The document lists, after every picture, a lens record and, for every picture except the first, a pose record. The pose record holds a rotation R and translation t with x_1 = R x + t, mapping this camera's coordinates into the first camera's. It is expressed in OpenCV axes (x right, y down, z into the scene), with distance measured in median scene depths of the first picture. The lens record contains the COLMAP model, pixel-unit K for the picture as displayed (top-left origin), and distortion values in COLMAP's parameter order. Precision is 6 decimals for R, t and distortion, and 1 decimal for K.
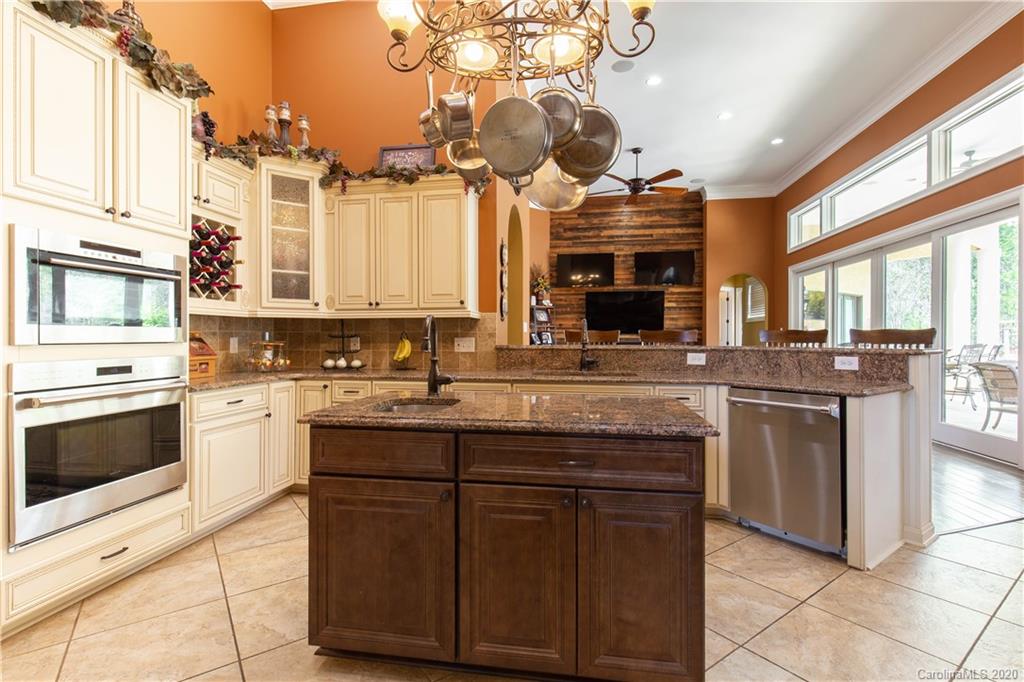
lens RADIAL K [[466.7, 0, 517.6], [0, 466.7, 338.0], [0, 0, 1]] dist [0.005148, -0.000328]
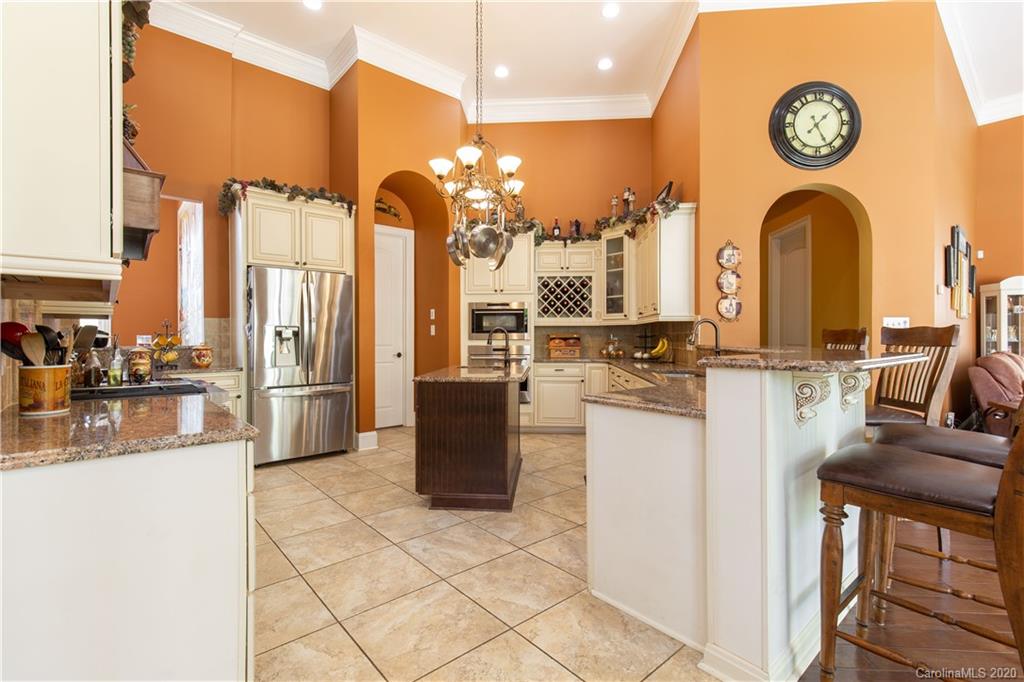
lens RADIAL K [[466.7, 0, 513.7], [0, 466.7, 336.9], [0, 0, 1]] dist [0.005148, -0.000328]
pose [[0.096429, 0.001311, -0.995339, 0.361179], [-0.001593, 0.999998, 0.001162, -0.001495], [0.995339, 0.001473, 0.096431, 0.166902]]
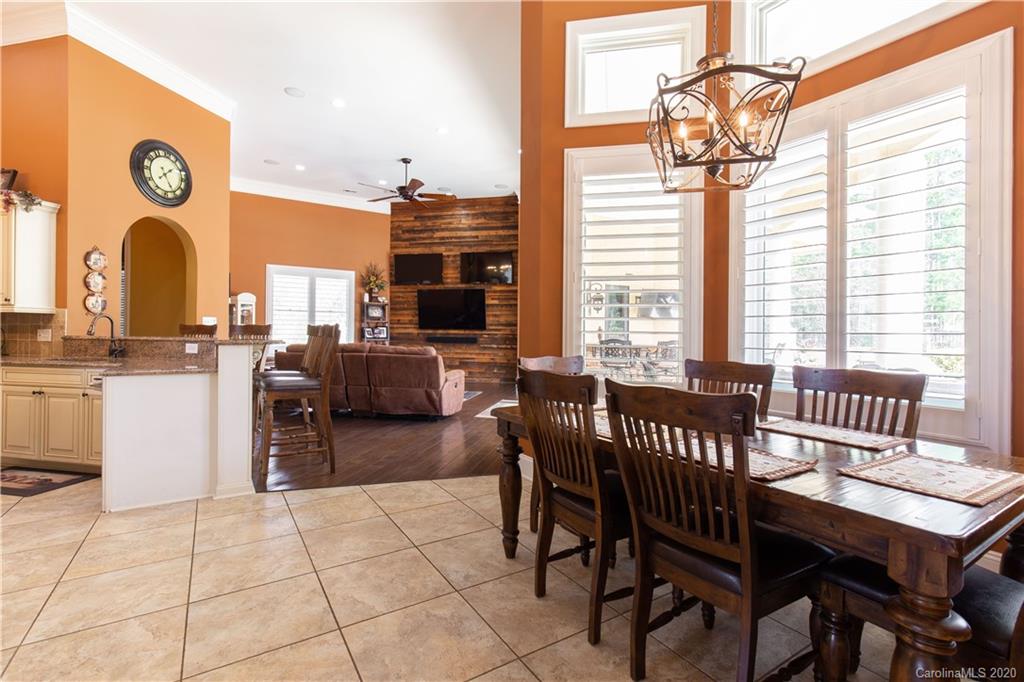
lens RADIAL K [[466.7, 0, 509.6], [0, 466.7, 330.4], [0, 0, 1]] dist [0.005148, -0.000328]
pose [[0.998496, 0.008907, -0.054088, 0.420182], [-0.009262, 0.999937, -0.006321, -0.000624], [0.054029, 0.006813, 0.998516, -0.056650]]
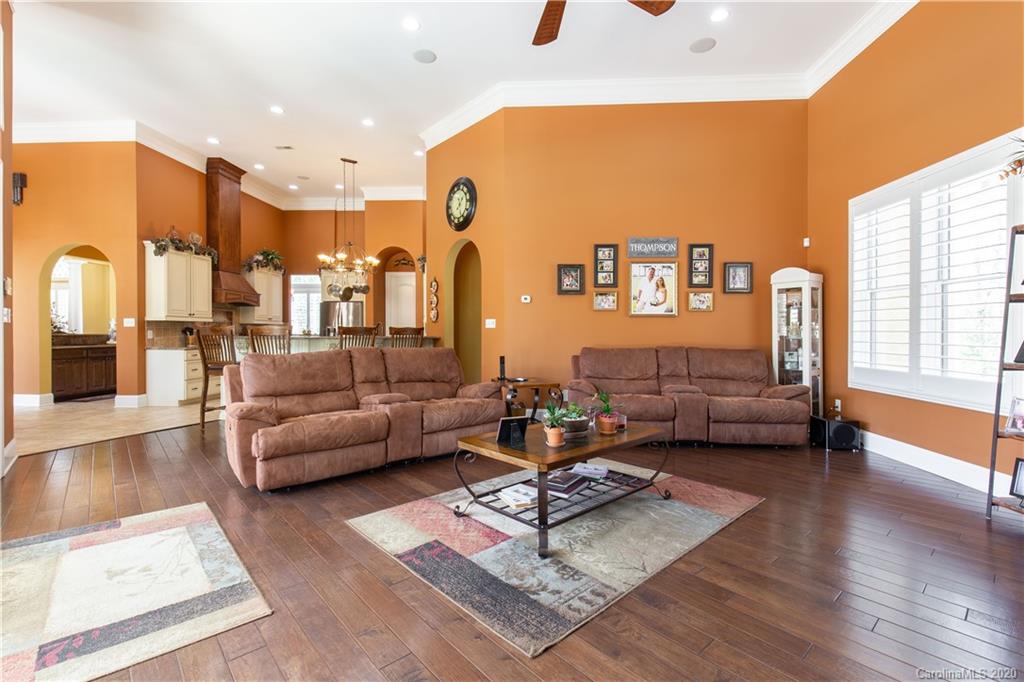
lens RADIAL K [[466.7, 0, 514.8], [0, 466.7, 335.7], [0, 0, 1]] dist [0.005148, -0.000328]
pose [[-0.628711, 0.002180, -0.777636, 0.452886], [-0.007526, 0.999932, 0.008888, -0.002207], [0.777603, 0.011440, -0.628652, 0.928689]]
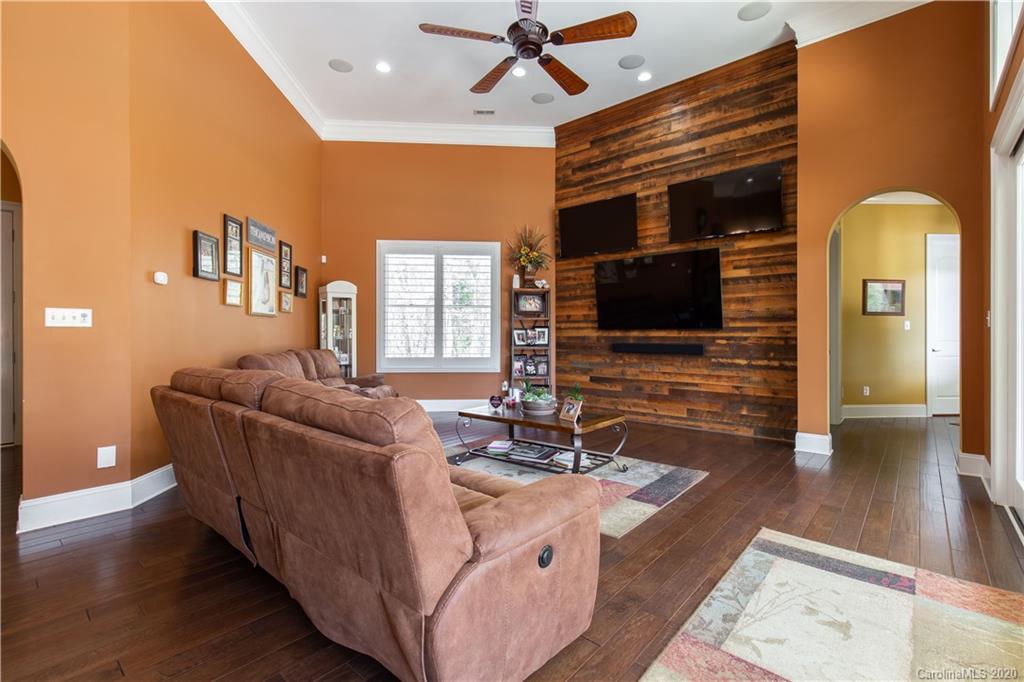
lens RADIAL K [[466.7, 0, 515.4], [0, 466.7, 336.9], [0, 0, 1]] dist [0.005148, -0.000328]
pose [[0.854600, 0.001312, -0.519286, 0.384759], [0.000229, 0.999996, 0.002902, -0.001308], [0.519287, -0.002599, 0.854596, 0.413800]]
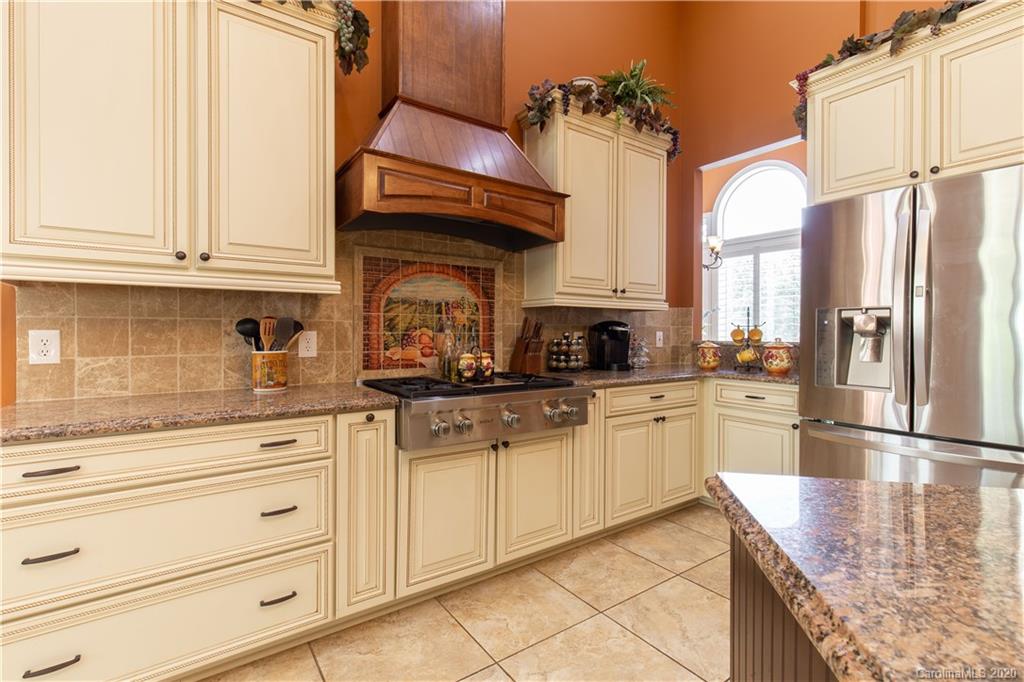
lens RADIAL K [[466.7, 0, 515.5], [0, 466.7, 332.7], [0, 0, 1]] dist [0.005148, -0.000328]
pose [[-0.999972, -0.002284, 0.007148, 0.082503], [-0.002246, 0.999983, 0.005338, 0.000093], [-0.007160, 0.005322, -0.999960, 0.218808]]
